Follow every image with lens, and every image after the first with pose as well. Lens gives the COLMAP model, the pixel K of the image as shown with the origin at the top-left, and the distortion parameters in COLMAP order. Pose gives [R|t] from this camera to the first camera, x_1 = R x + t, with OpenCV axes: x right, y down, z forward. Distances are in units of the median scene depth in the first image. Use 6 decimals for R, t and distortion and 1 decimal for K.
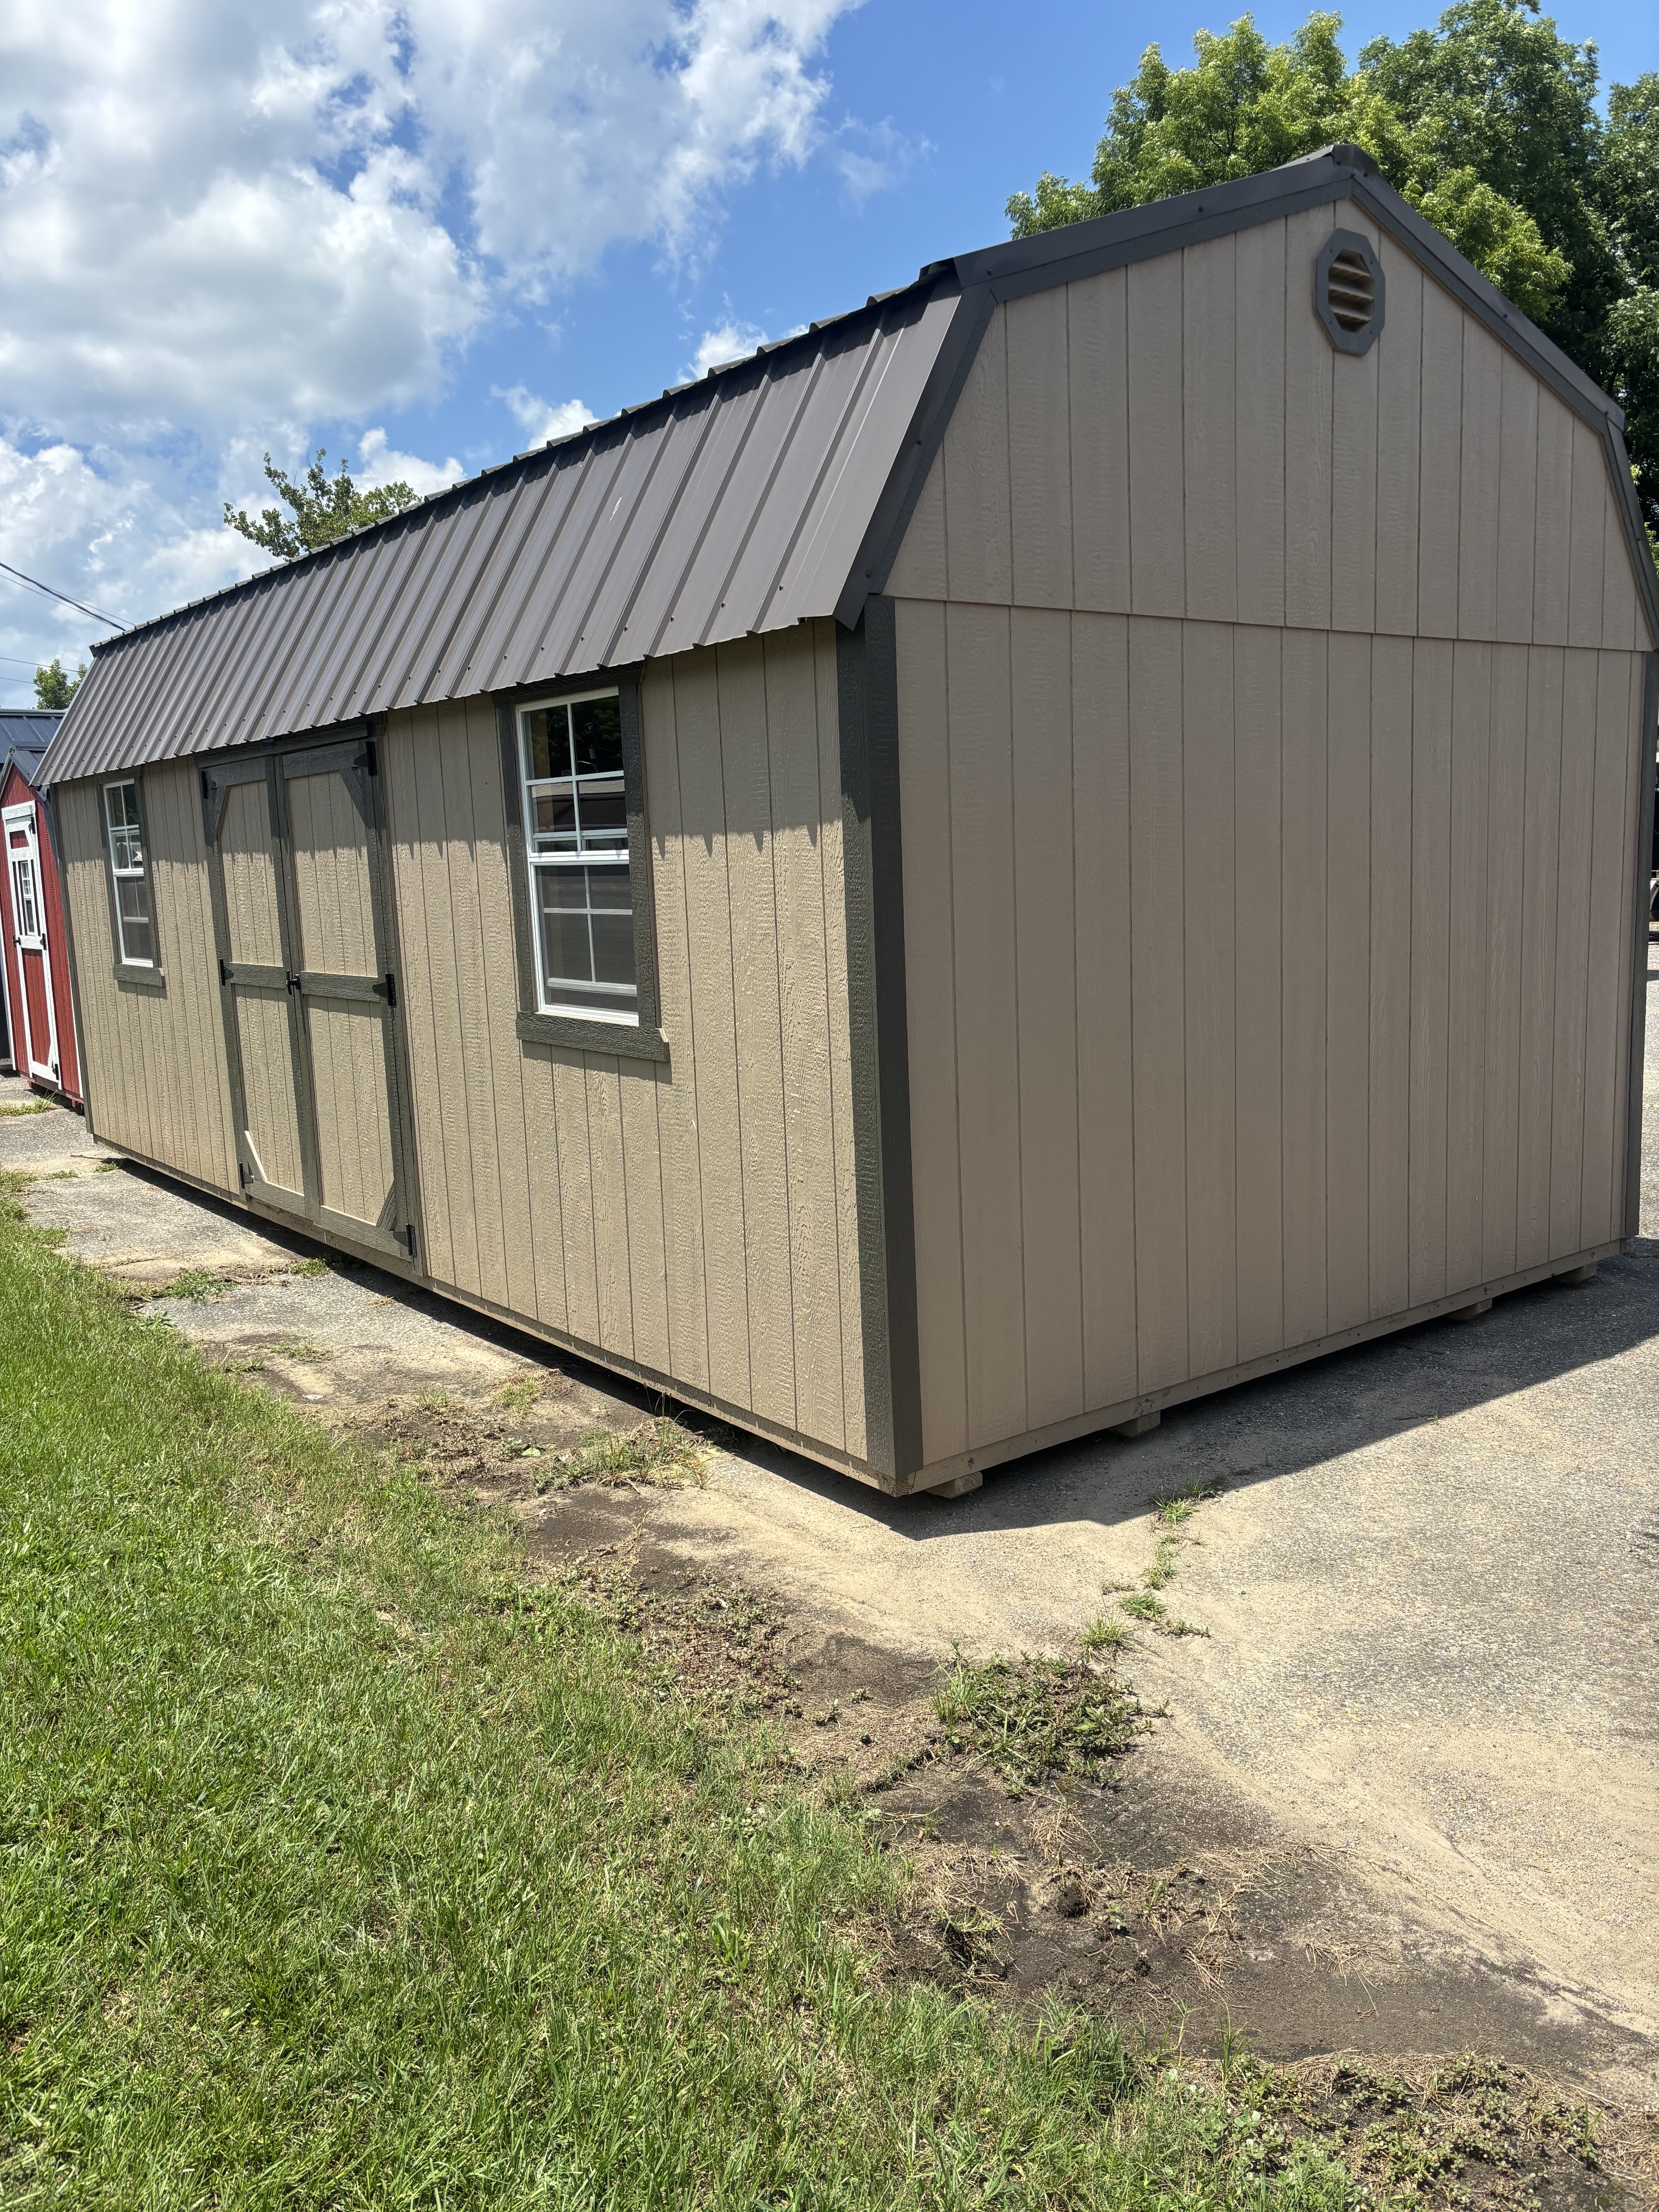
lens RADIAL K [[1671.3, 0, 830.5], [0, 1671.3, 1099.0], [0, 0, 1]] dist [0.047854, -0.019546]
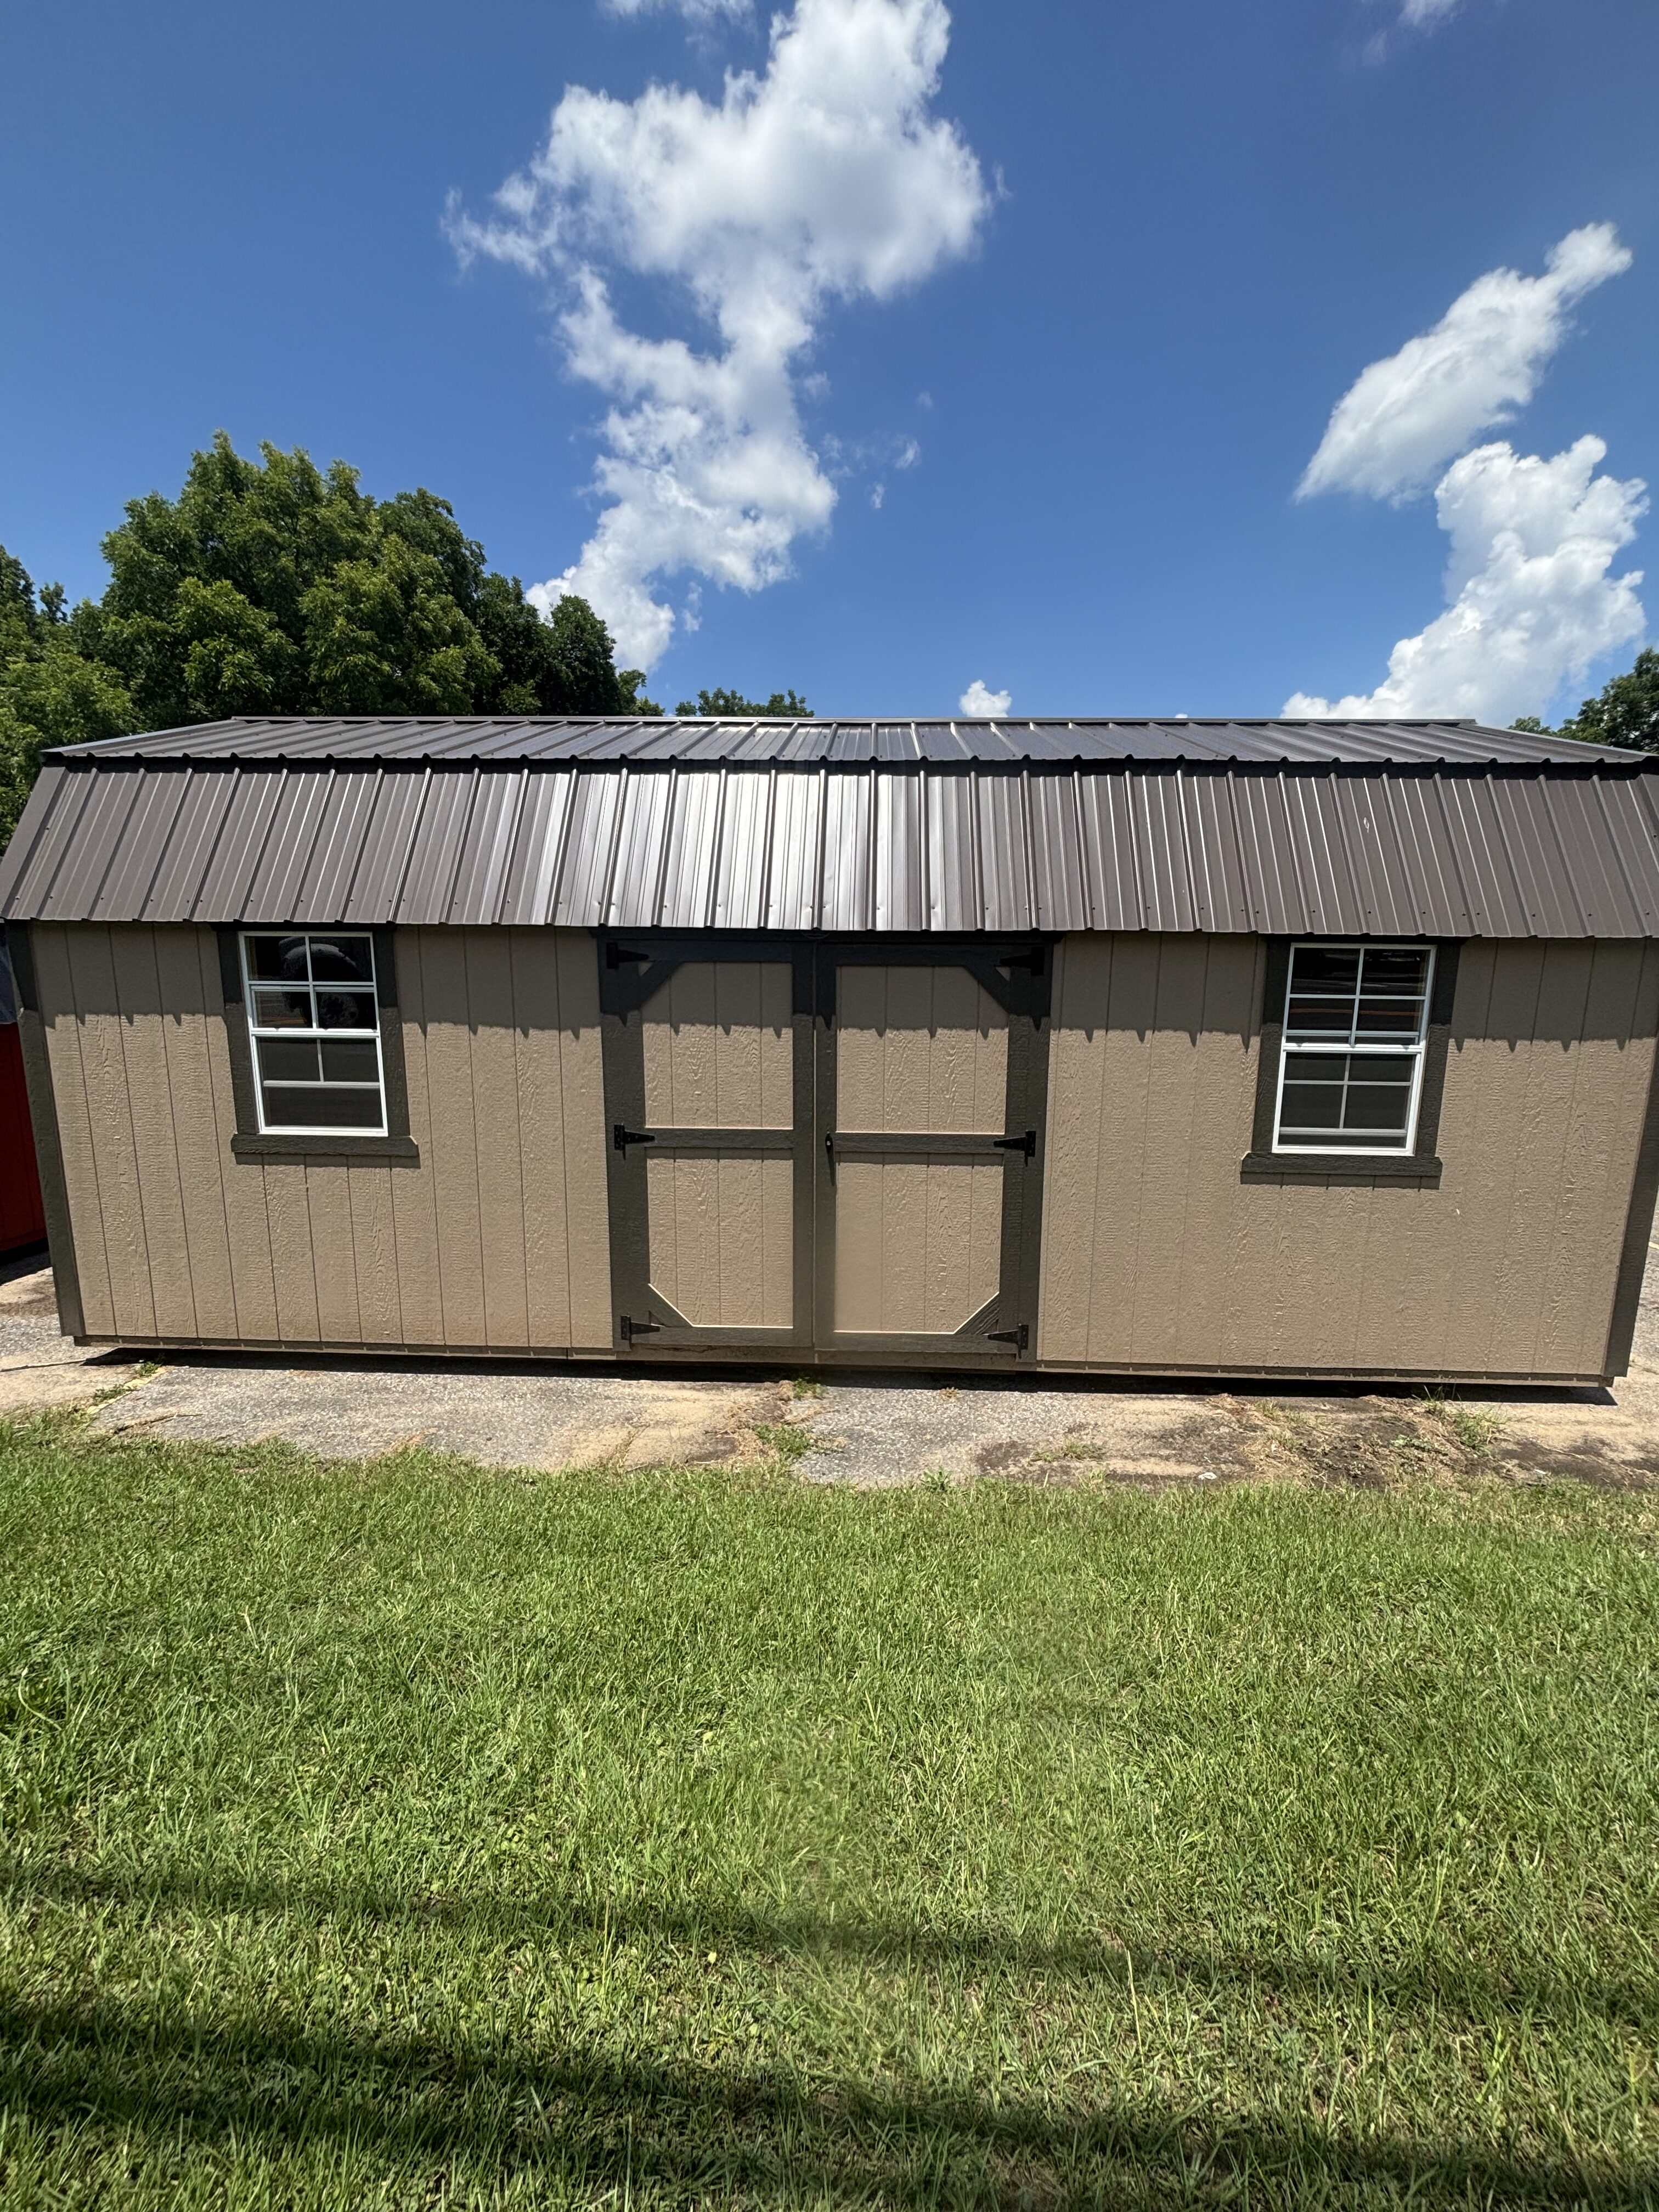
lens RADIAL K [[894.1, 0, 826.4], [0, 894.1, 1099.2], [0, 0, 1]] dist [0.001587, 0.002003]
pose [[0.634114, -0.080263, 0.769063, -0.902804], [0.080569, 0.996043, 0.037520, -0.140577], [-0.769031, 0.038171, 0.638071, 0.716639]]
